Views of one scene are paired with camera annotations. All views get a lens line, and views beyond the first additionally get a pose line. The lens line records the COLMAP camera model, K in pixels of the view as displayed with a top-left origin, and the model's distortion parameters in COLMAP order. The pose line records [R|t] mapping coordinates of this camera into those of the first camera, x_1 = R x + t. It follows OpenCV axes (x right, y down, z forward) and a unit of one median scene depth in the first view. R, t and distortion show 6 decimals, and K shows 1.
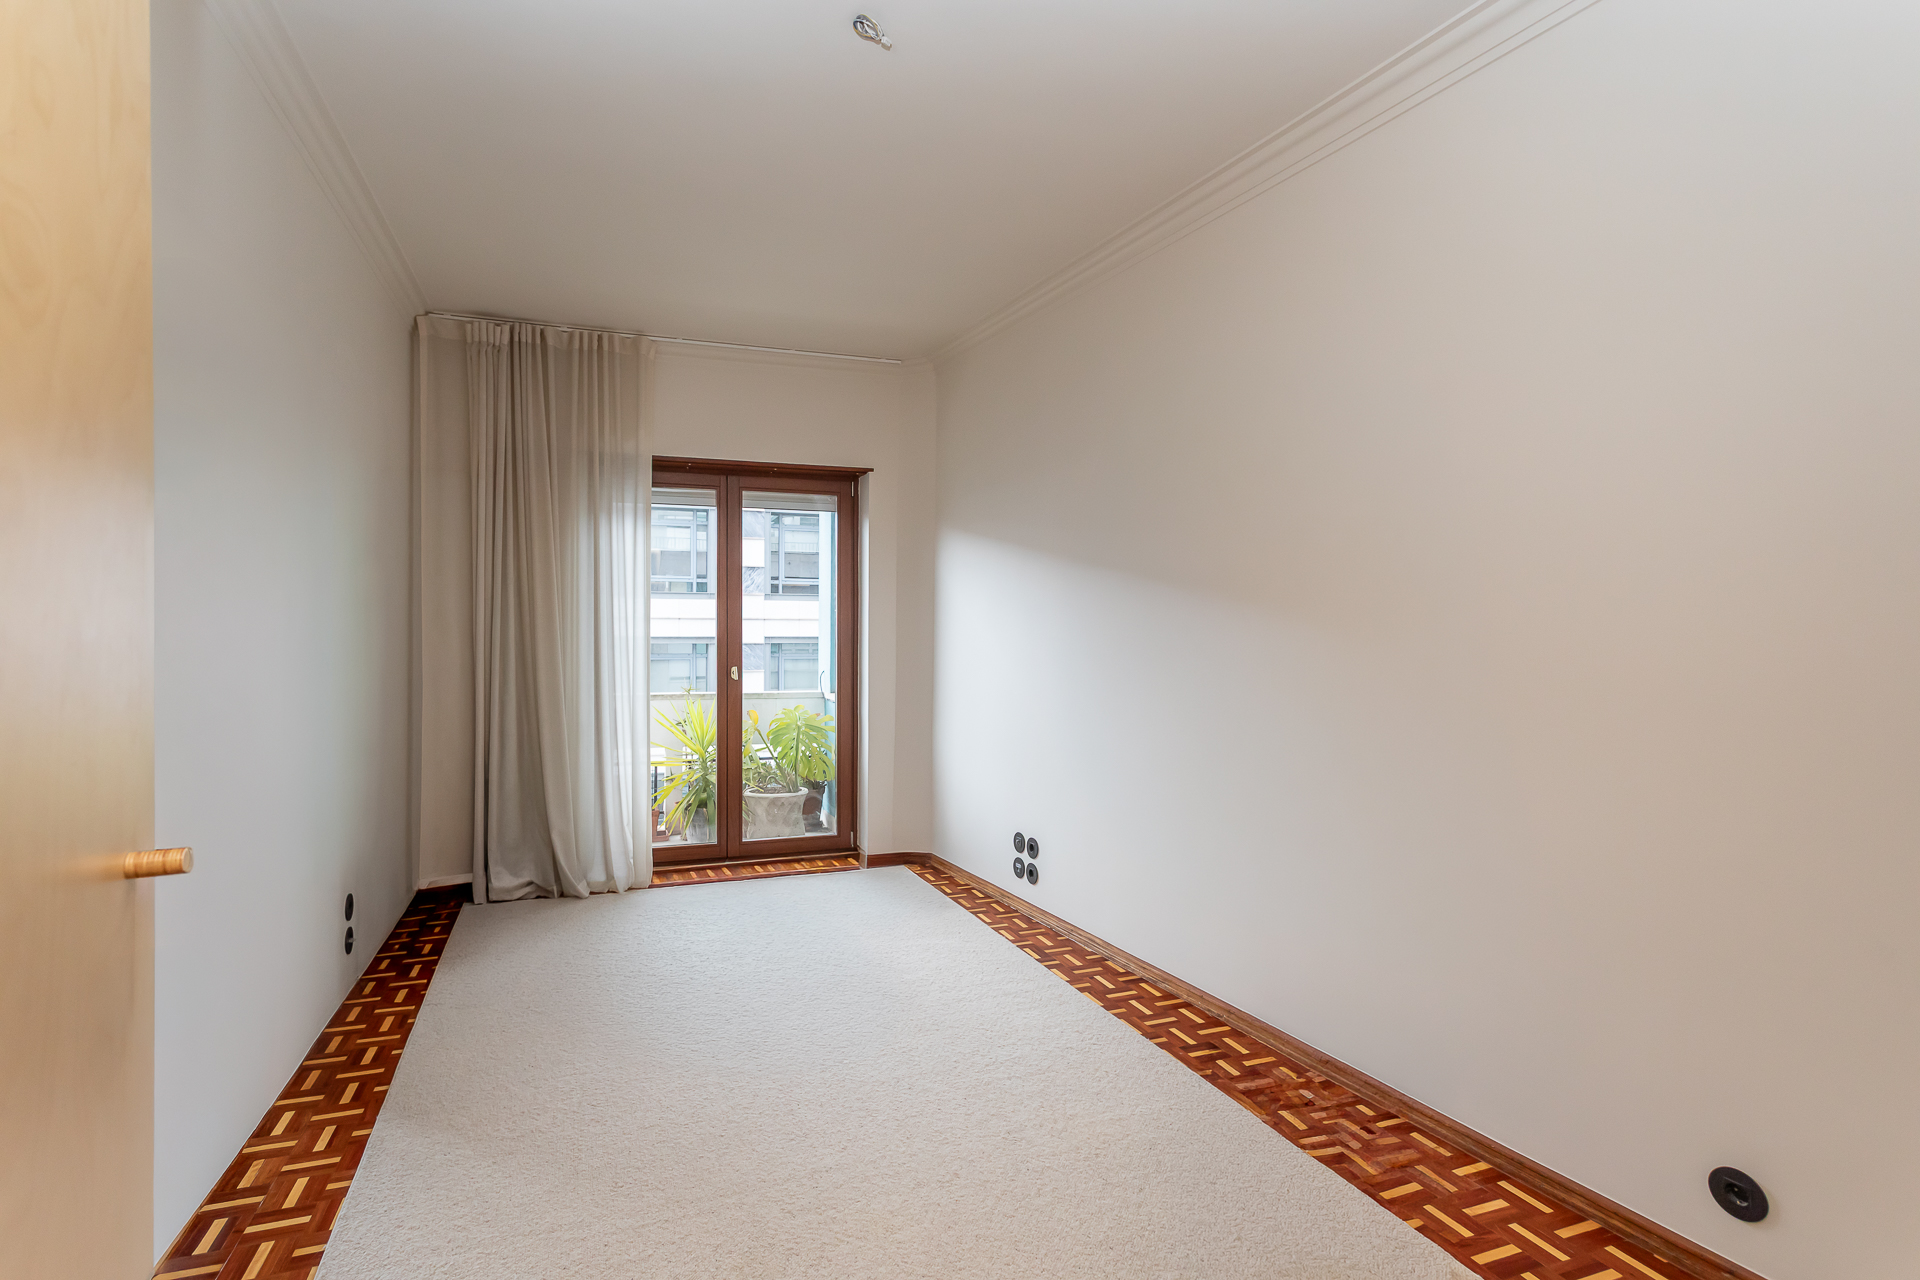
lens RADIAL K [[912.8, 0, 955.3], [0, 912.8, 629.5], [0, 0, 1]] dist [0.003054, 0.000265]
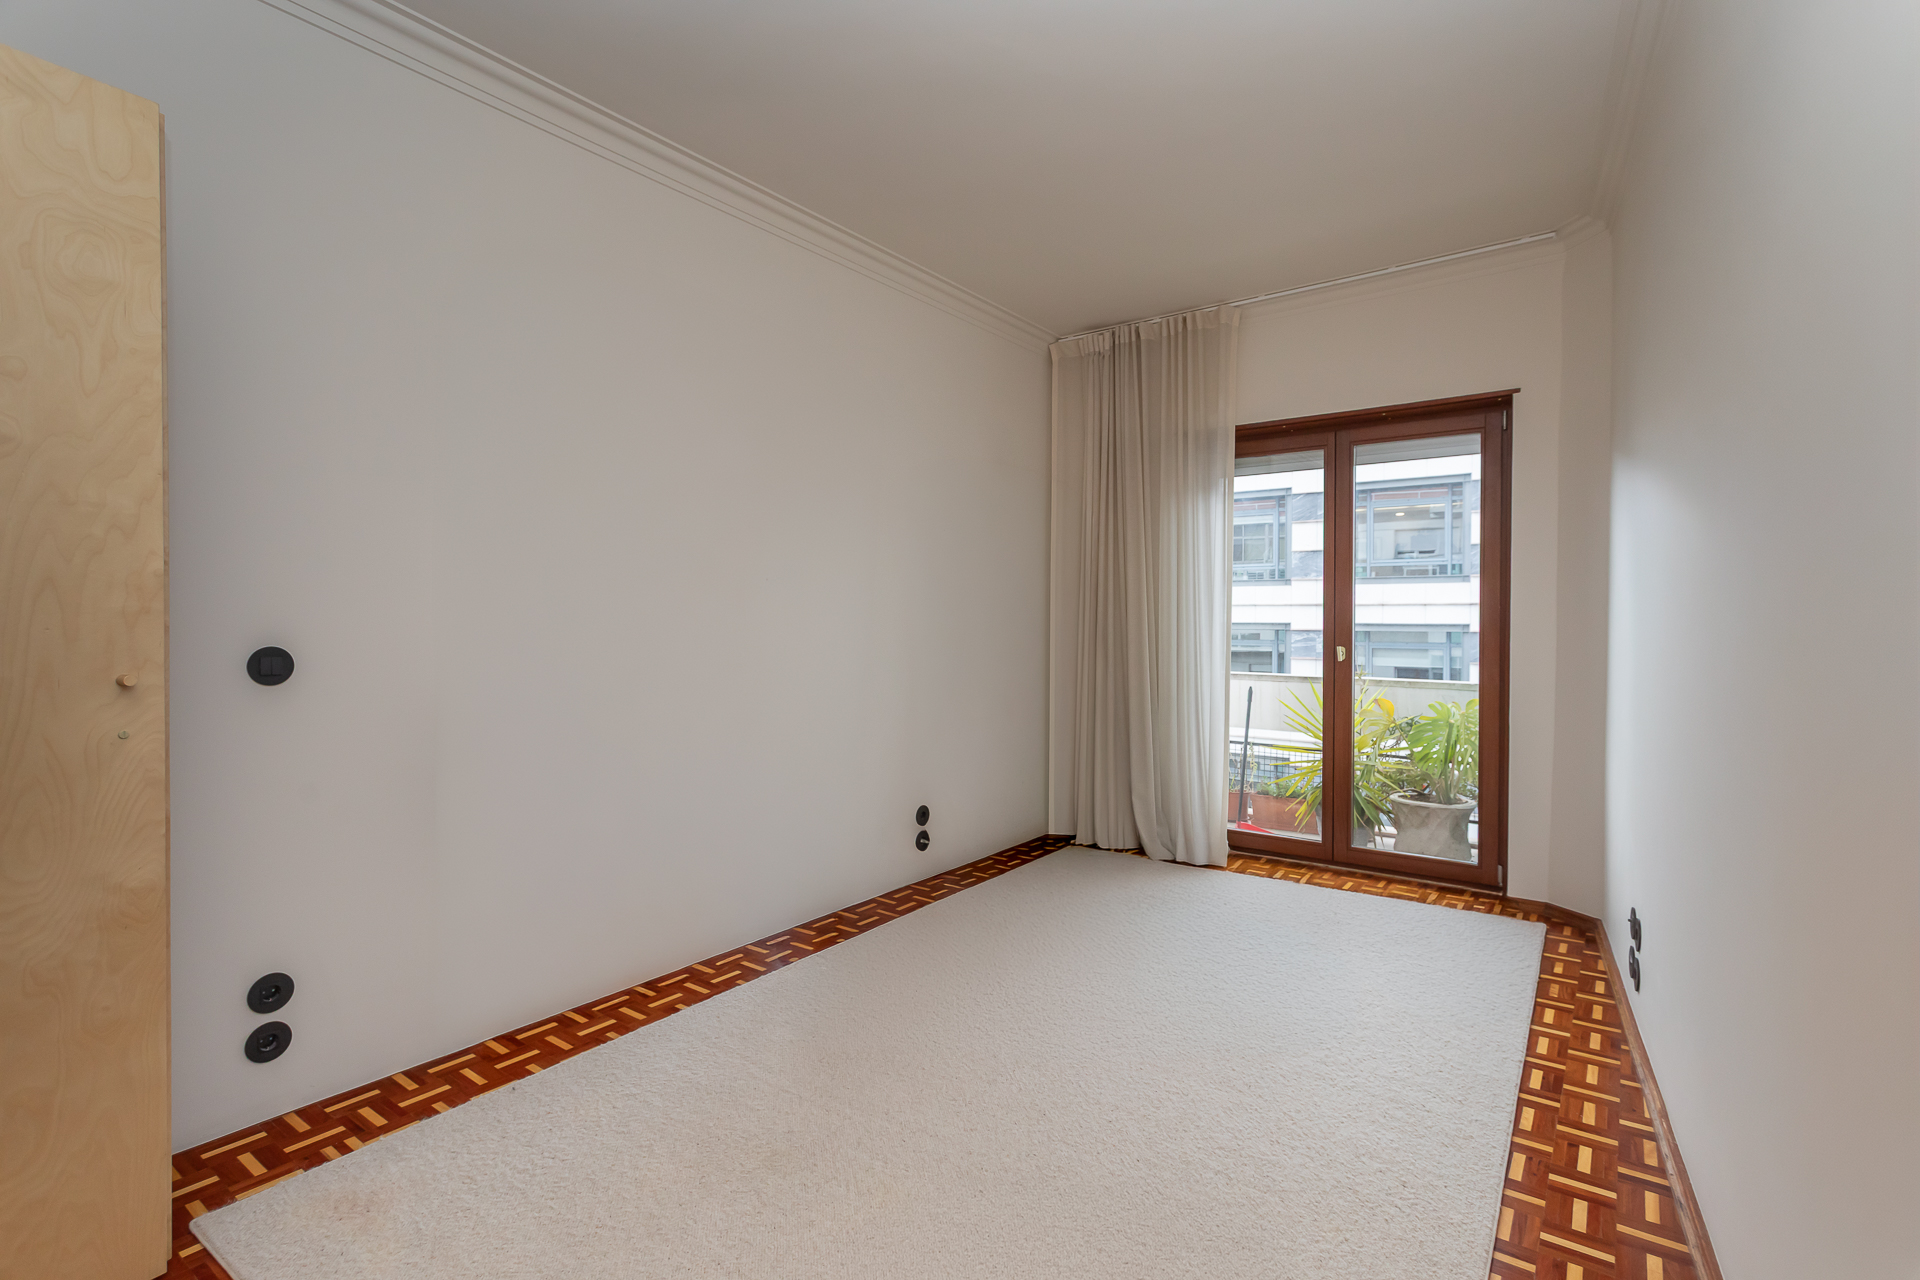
lens RADIAL K [[912.8, 0, 955.3], [0, 912.8, 629.5], [0, 0, 1]] dist [0.003054, 0.000265]
pose [[0.547672, 0.007441, -0.836660, 0.312230], [0.000845, 0.999955, 0.009446, 0.016030], [0.836692, -0.005880, 0.547642, 0.217498]]
